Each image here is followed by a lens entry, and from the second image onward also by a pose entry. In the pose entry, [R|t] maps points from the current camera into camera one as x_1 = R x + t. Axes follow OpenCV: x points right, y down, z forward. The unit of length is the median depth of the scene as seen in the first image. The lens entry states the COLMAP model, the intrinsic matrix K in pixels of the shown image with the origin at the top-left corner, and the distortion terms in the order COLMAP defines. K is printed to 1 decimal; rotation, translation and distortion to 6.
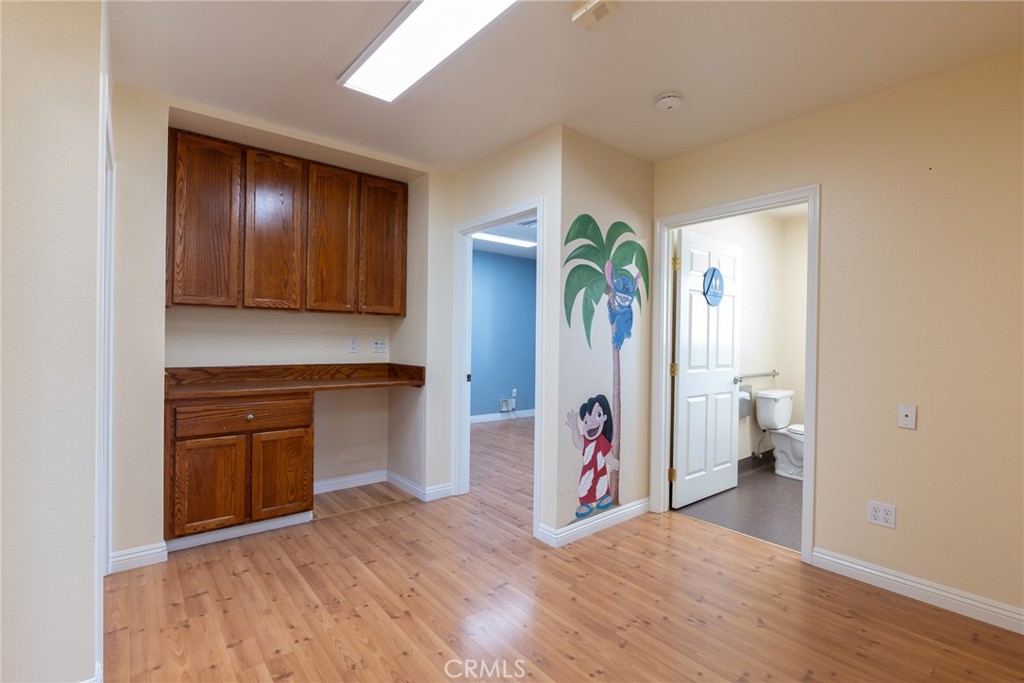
lens RADIAL K [[493.2, 0, 512.0], [0, 493.2, 341.5], [0, 0, 1]] dist [-0.018205, 0.001991]
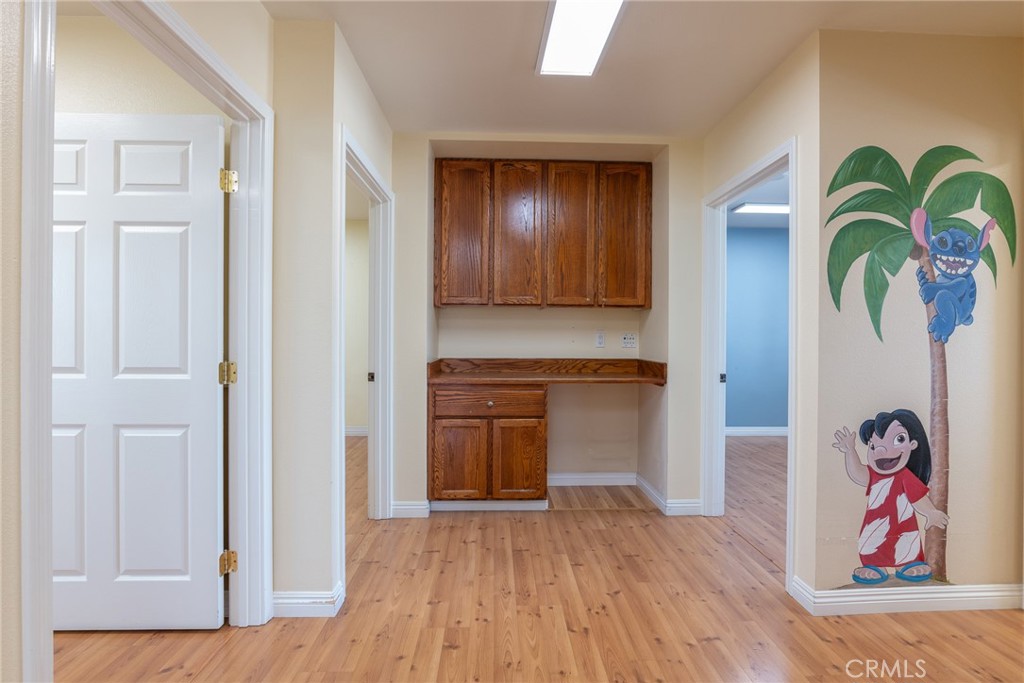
lens RADIAL K [[493.2, 0, 512.0], [0, 493.2, 341.5], [0, 0, 1]] dist [-0.018205, 0.001991]
pose [[0.783149, -0.003864, -0.621822, 0.178627], [0.000876, 0.999987, -0.005110, 0.018653], [0.621833, 0.003457, 0.783142, 0.150485]]
